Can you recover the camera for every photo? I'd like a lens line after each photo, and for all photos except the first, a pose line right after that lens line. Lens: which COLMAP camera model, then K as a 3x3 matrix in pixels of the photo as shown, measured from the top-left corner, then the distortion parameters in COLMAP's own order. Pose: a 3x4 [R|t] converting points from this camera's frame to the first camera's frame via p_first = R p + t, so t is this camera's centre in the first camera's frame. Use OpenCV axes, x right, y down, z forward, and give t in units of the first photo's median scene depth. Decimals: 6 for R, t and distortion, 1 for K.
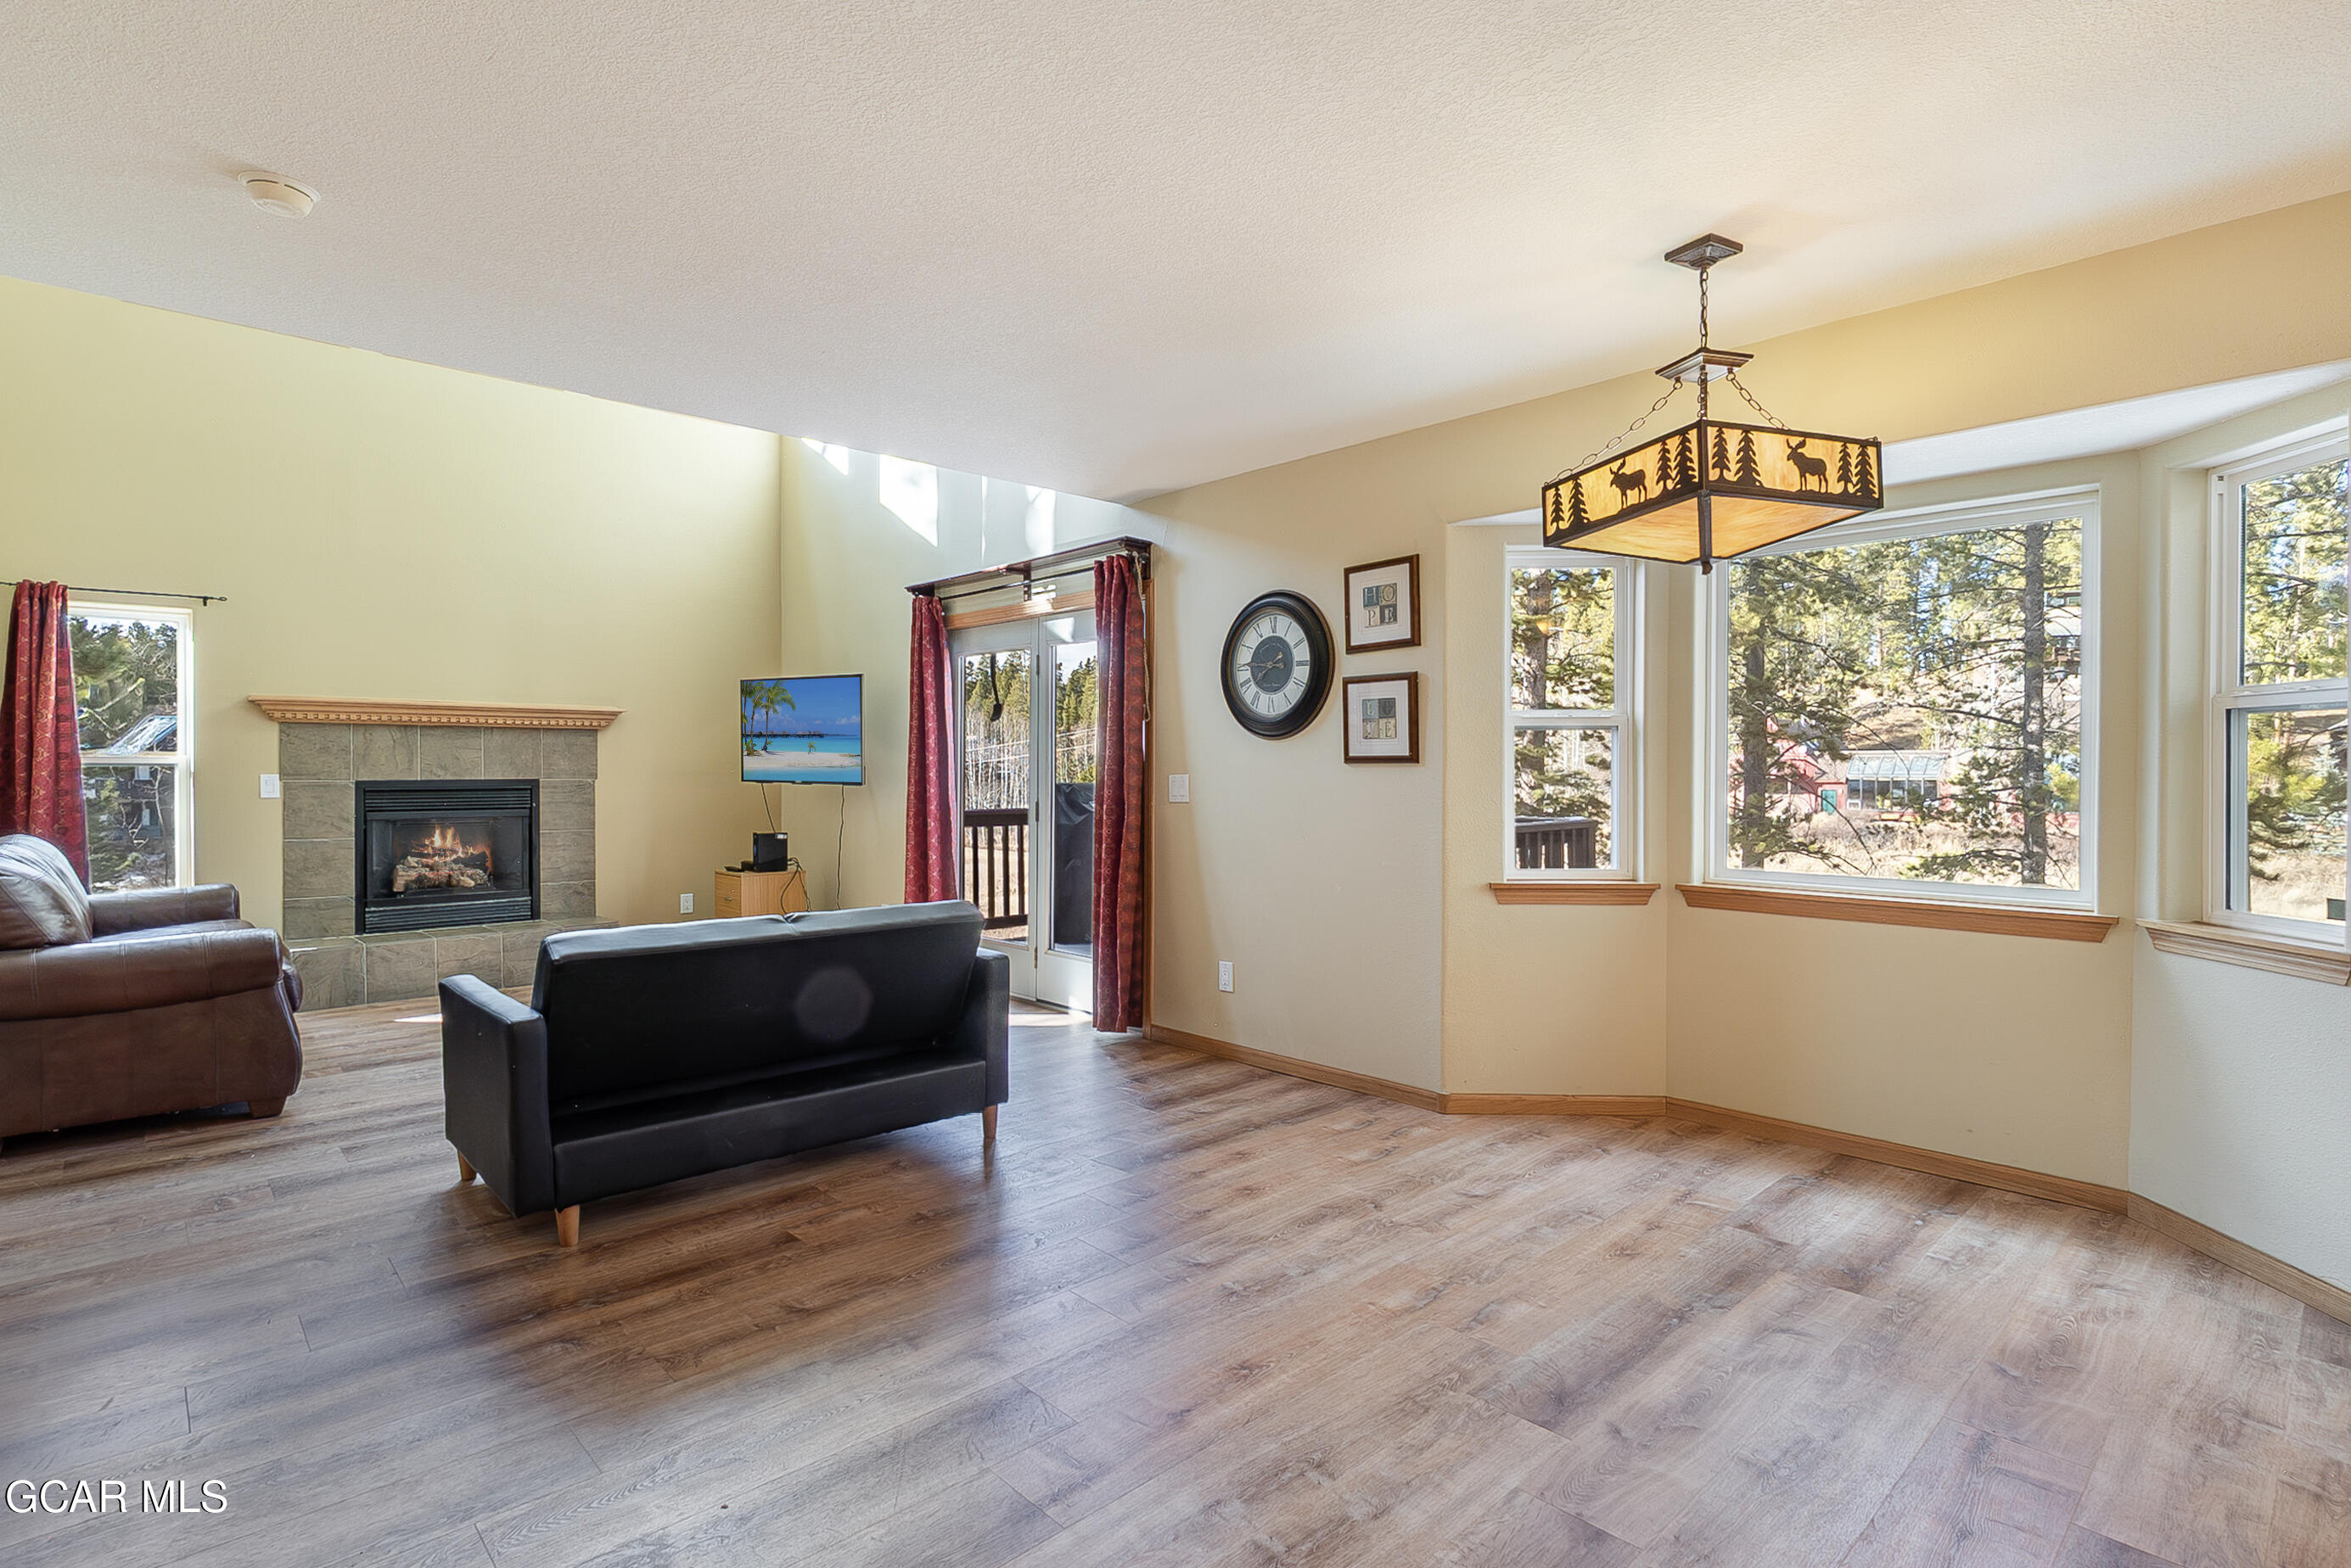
lens RADIAL K [[1099.4, 0, 1164.8], [0, 1099.4, 784.4], [0, 0, 1]] dist [-0.007601, 0.002835]
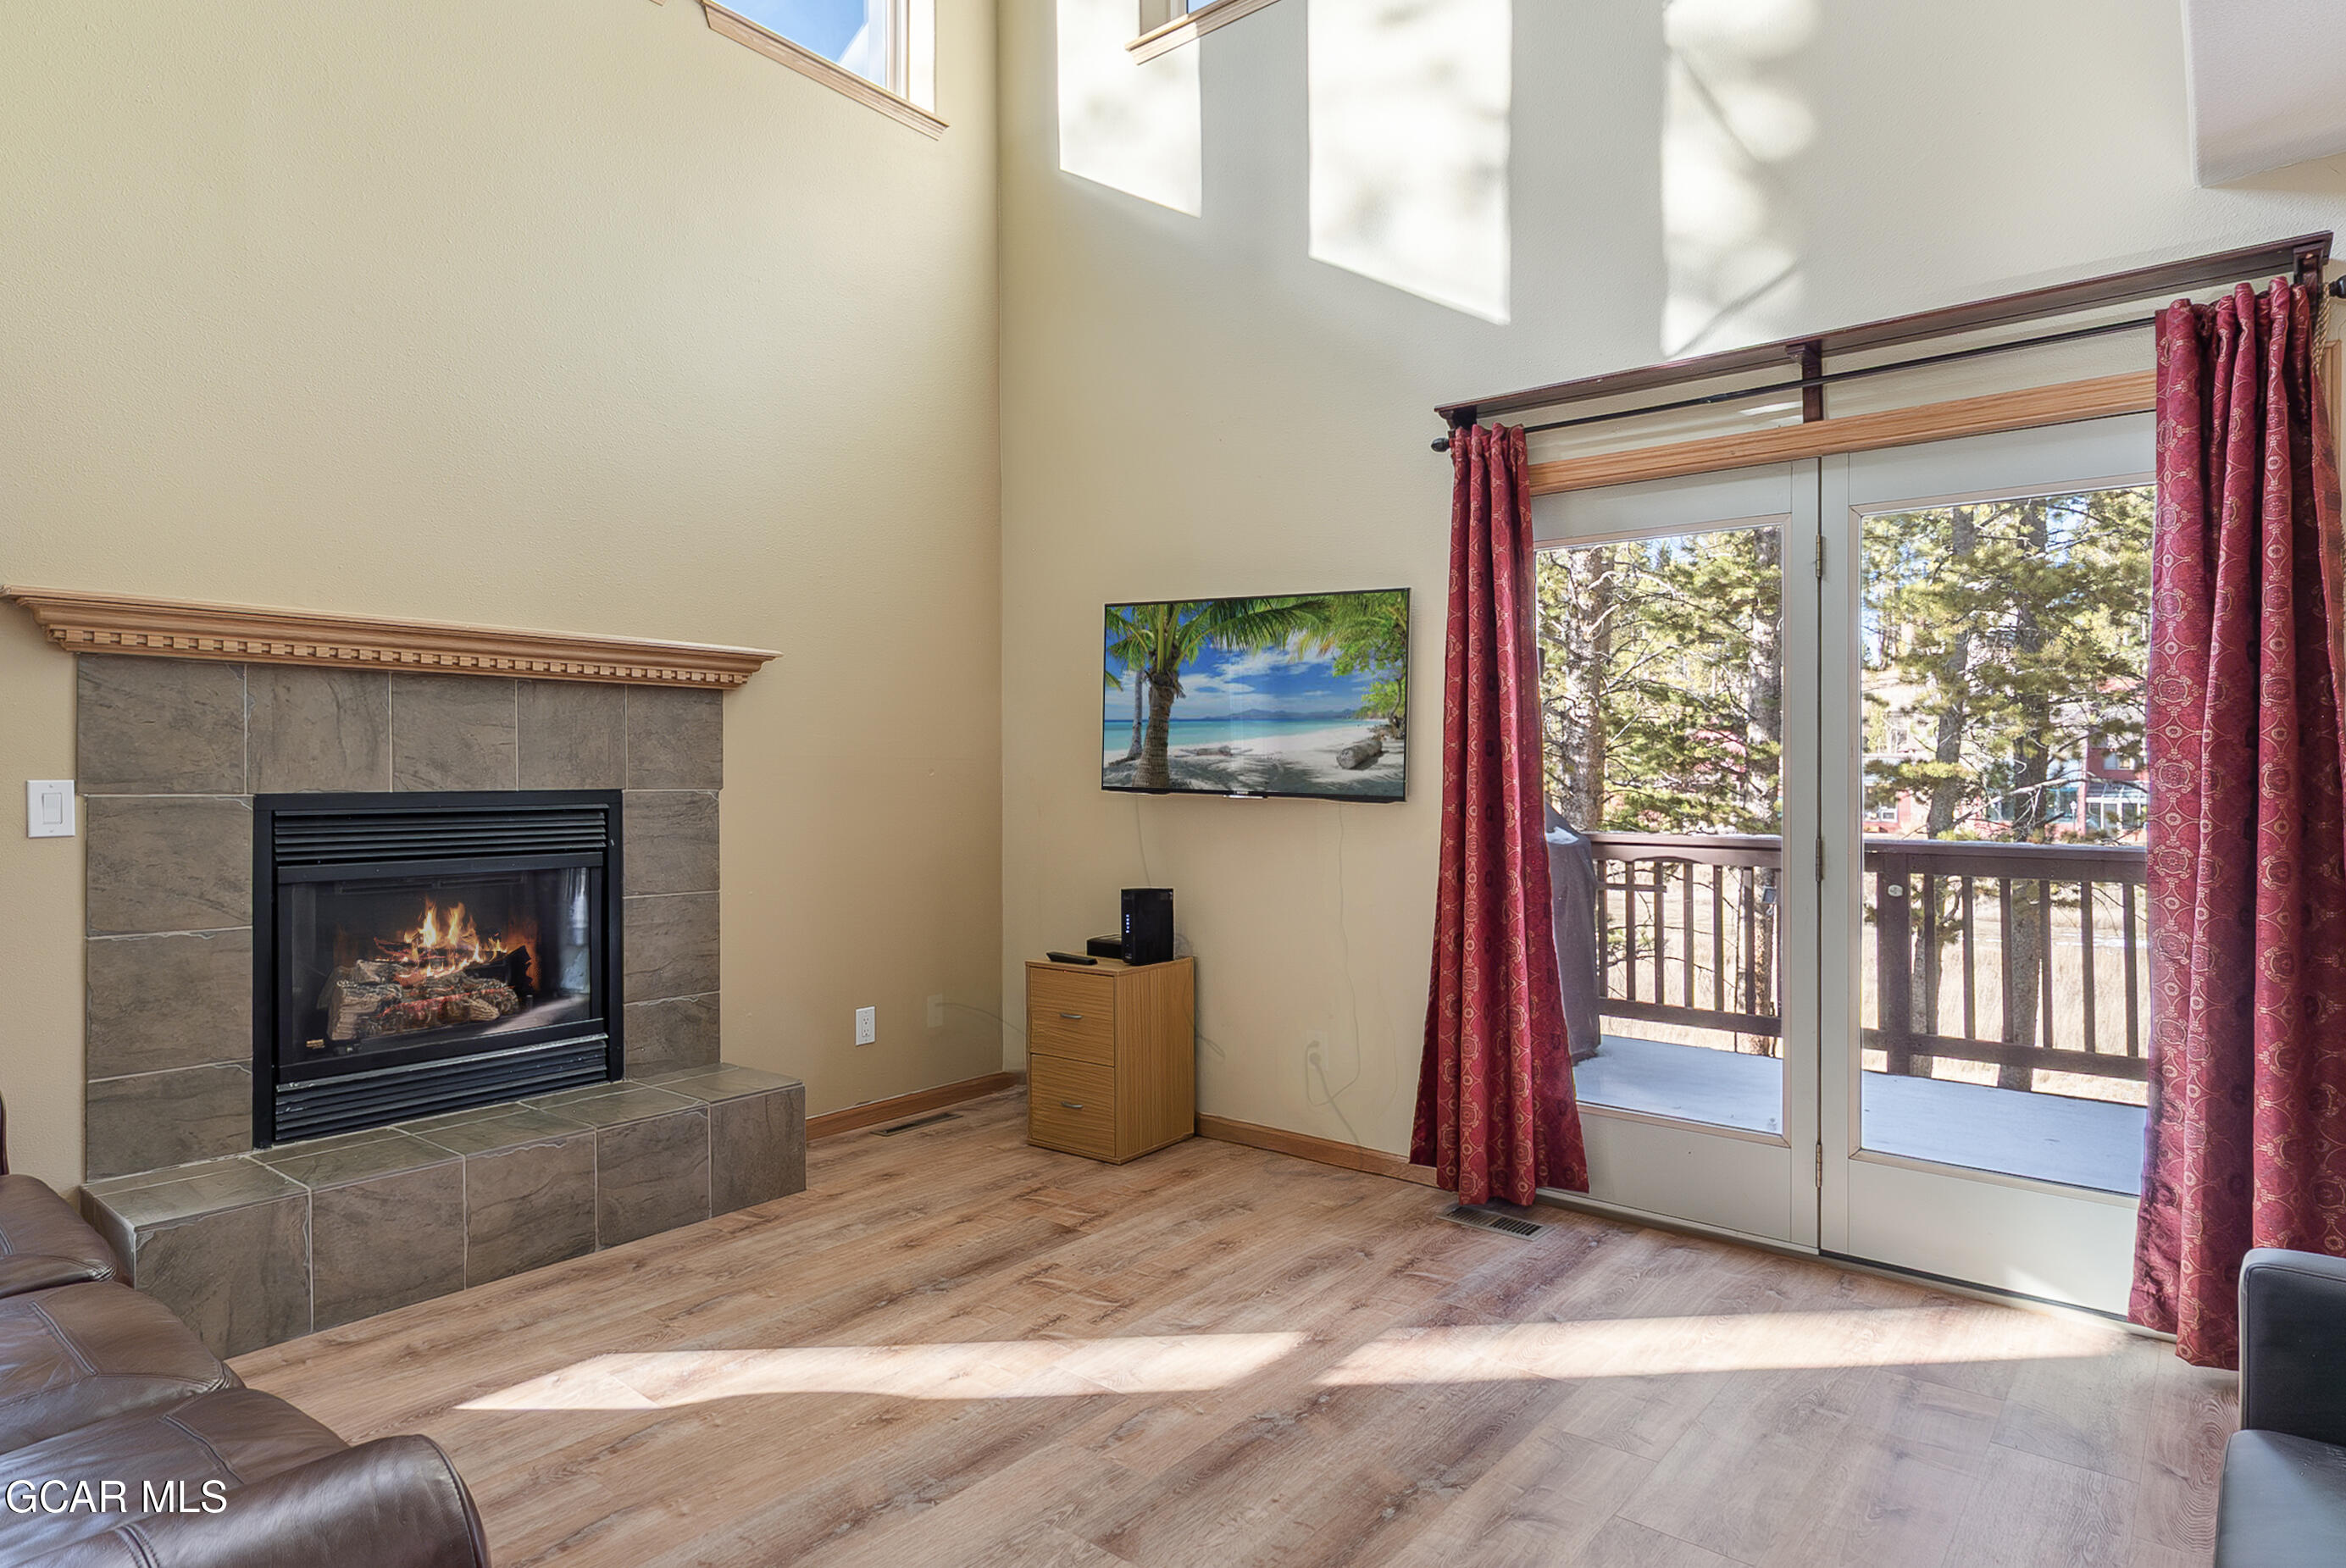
lens RADIAL K [[1294.7, 0, 1180.2], [0, 1294.7, 781.0], [0, 0, 1]] dist [-0.000187, 0.002072]
pose [[0.991810, 0.001205, 0.127713, -0.430267], [-0.000483, 0.999984, -0.005688, -0.005758], [-0.127718, 0.005580, 0.991795, 0.433532]]
